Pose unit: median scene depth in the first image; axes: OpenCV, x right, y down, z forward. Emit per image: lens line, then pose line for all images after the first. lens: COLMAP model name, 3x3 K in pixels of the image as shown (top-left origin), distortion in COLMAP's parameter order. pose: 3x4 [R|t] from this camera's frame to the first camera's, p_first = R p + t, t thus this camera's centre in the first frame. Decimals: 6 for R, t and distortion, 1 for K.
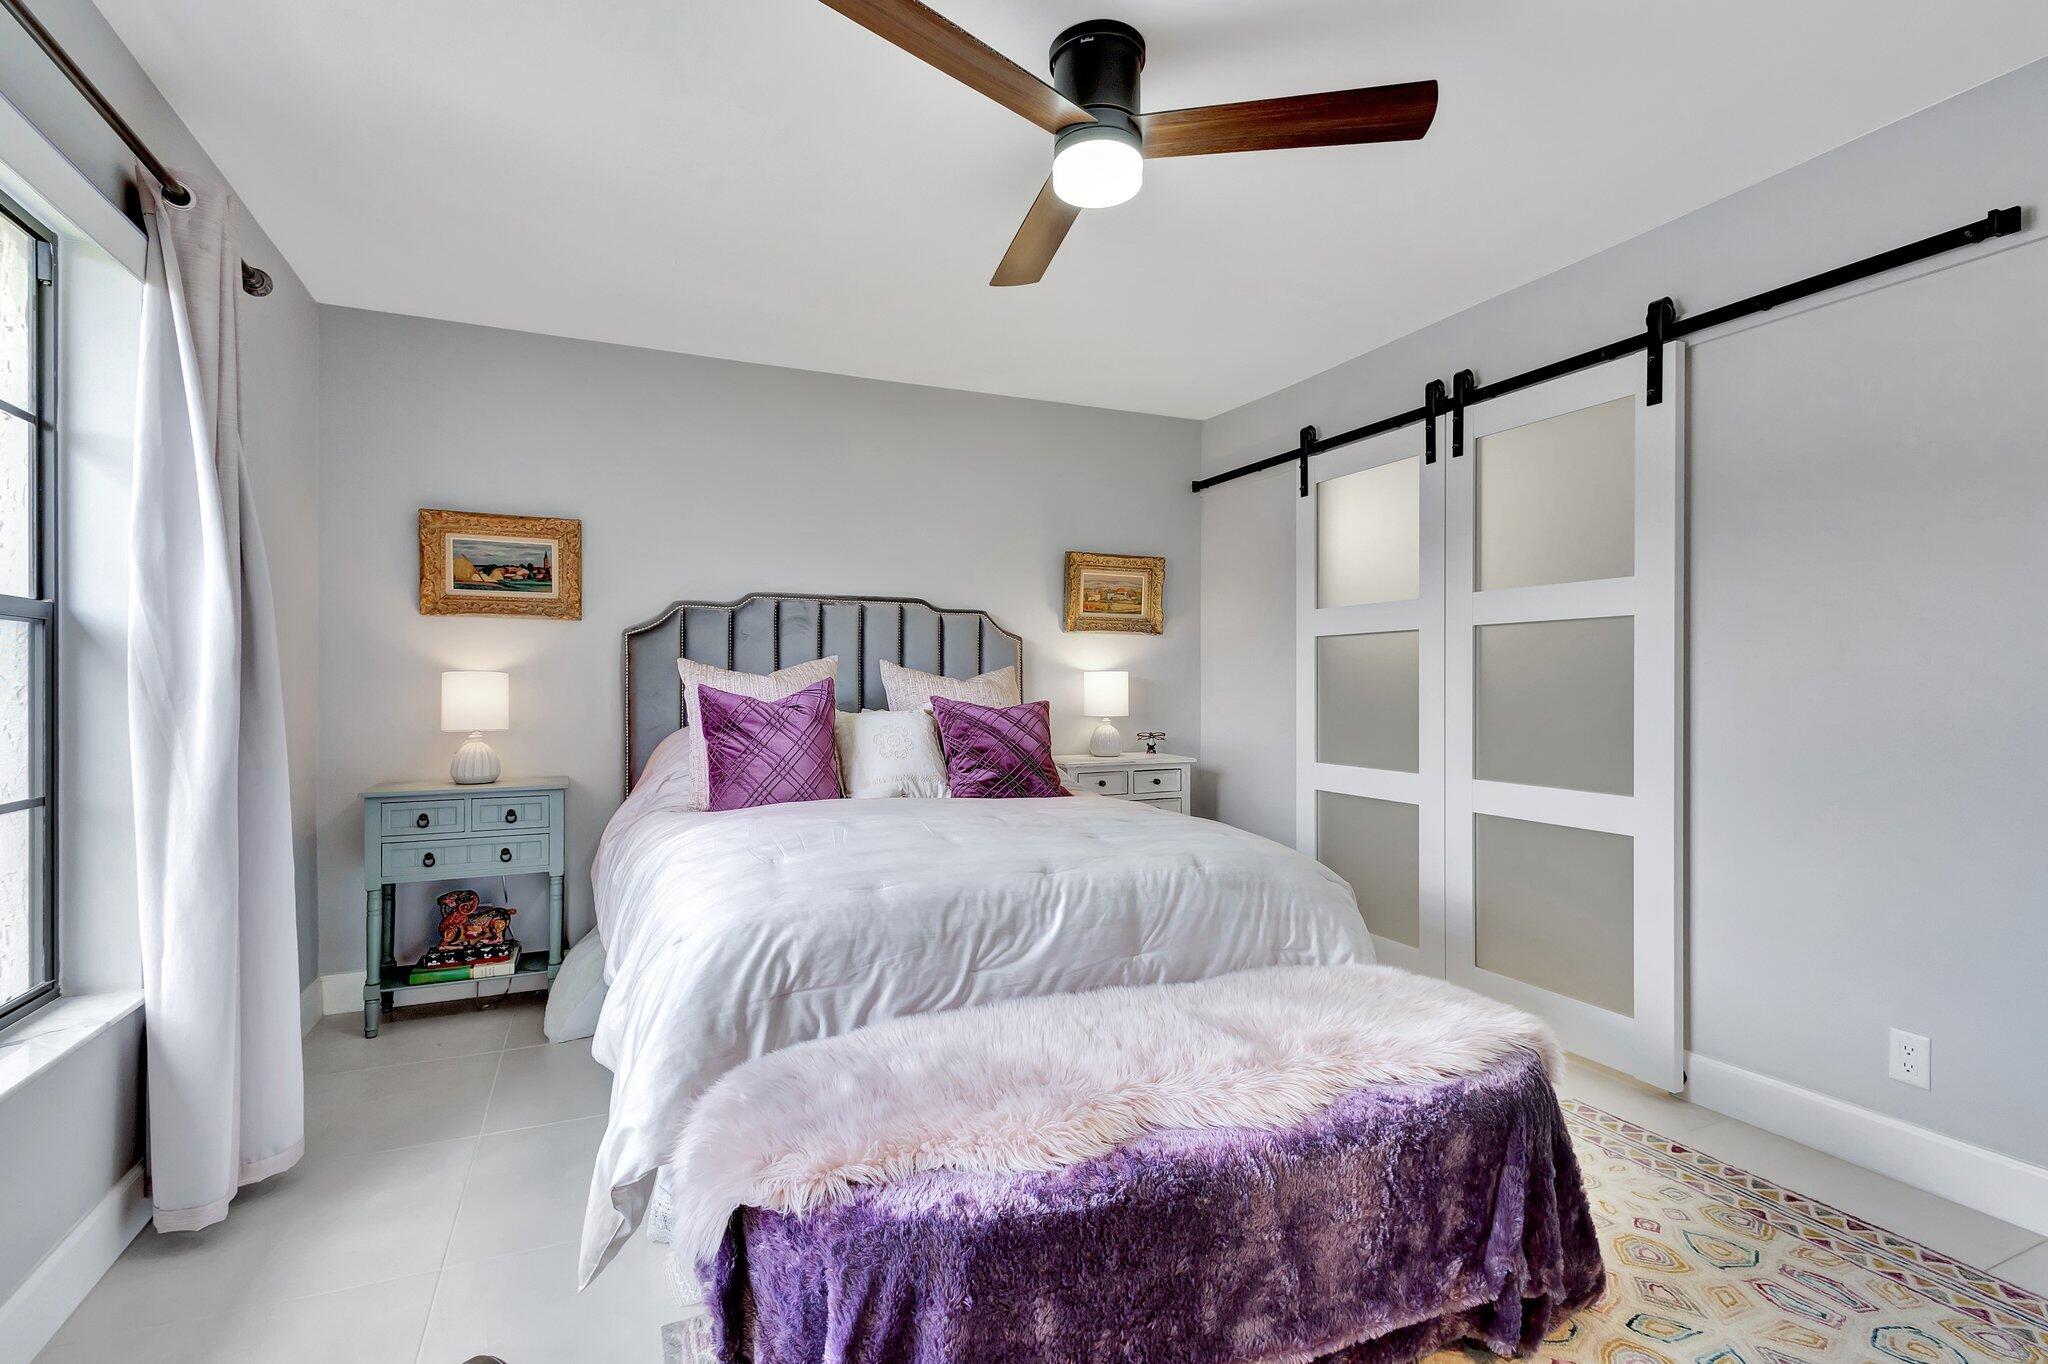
lens RADIAL K [[947.9, 0, 1033.3], [0, 947.9, 681.3], [0, 0, 1]] dist [0.003803, 0.000145]
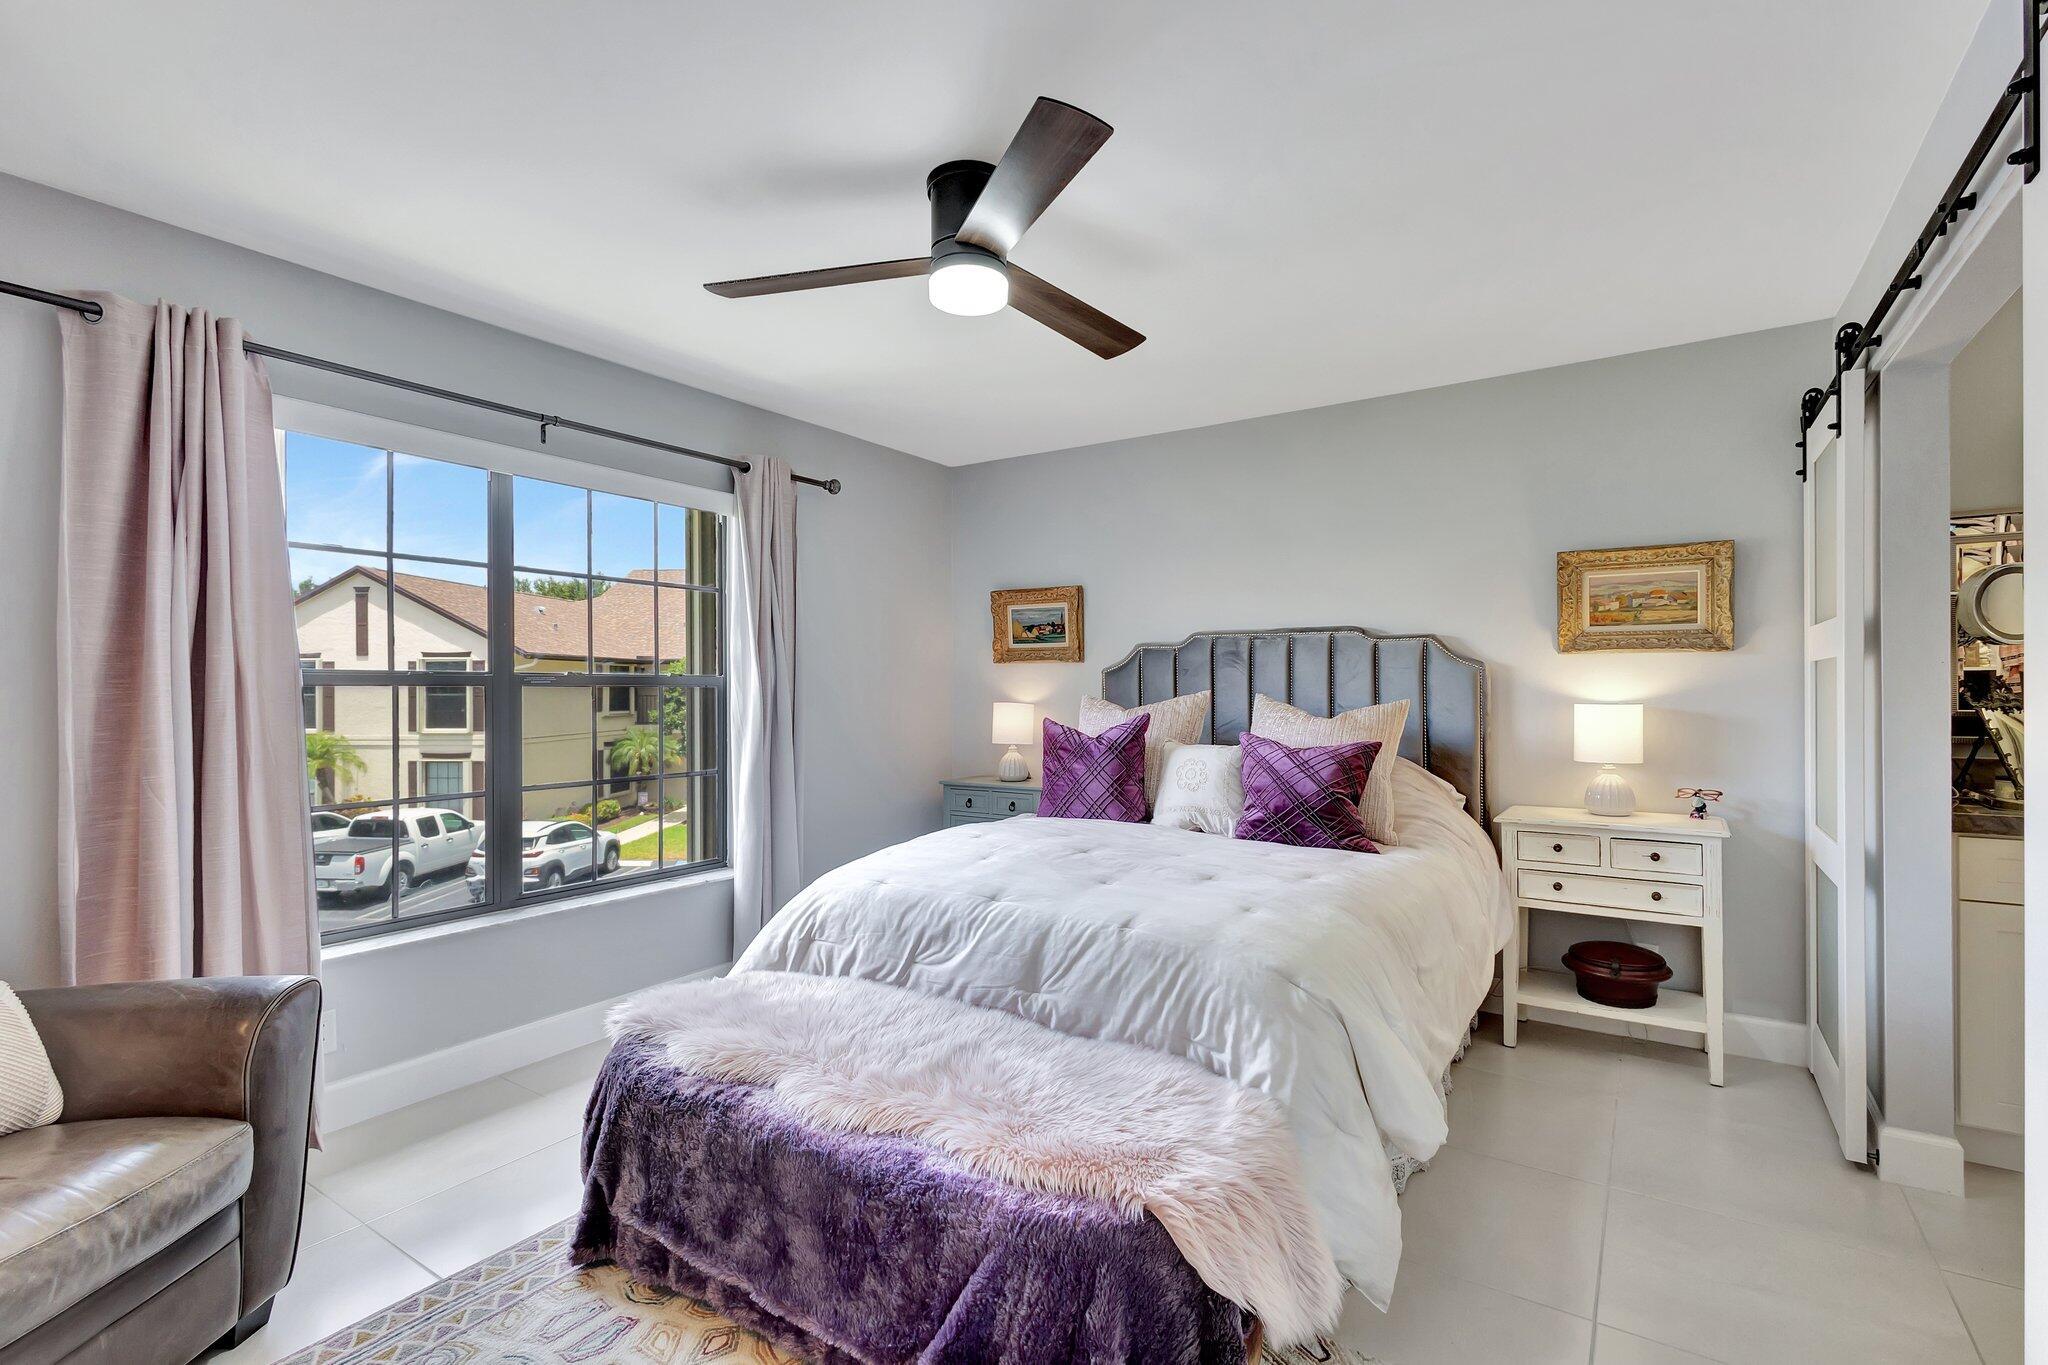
lens RADIAL K [[947.9, 0, 1033.3], [0, 947.9, 681.8], [0, 0, 1]] dist [0.003803, 0.000145]
pose [[0.538707, -0.006567, -0.842468, 0.597285], [0.003103, 0.999978, -0.005811, -0.031517], [0.842488, 0.000516, 0.538716, 0.254009]]
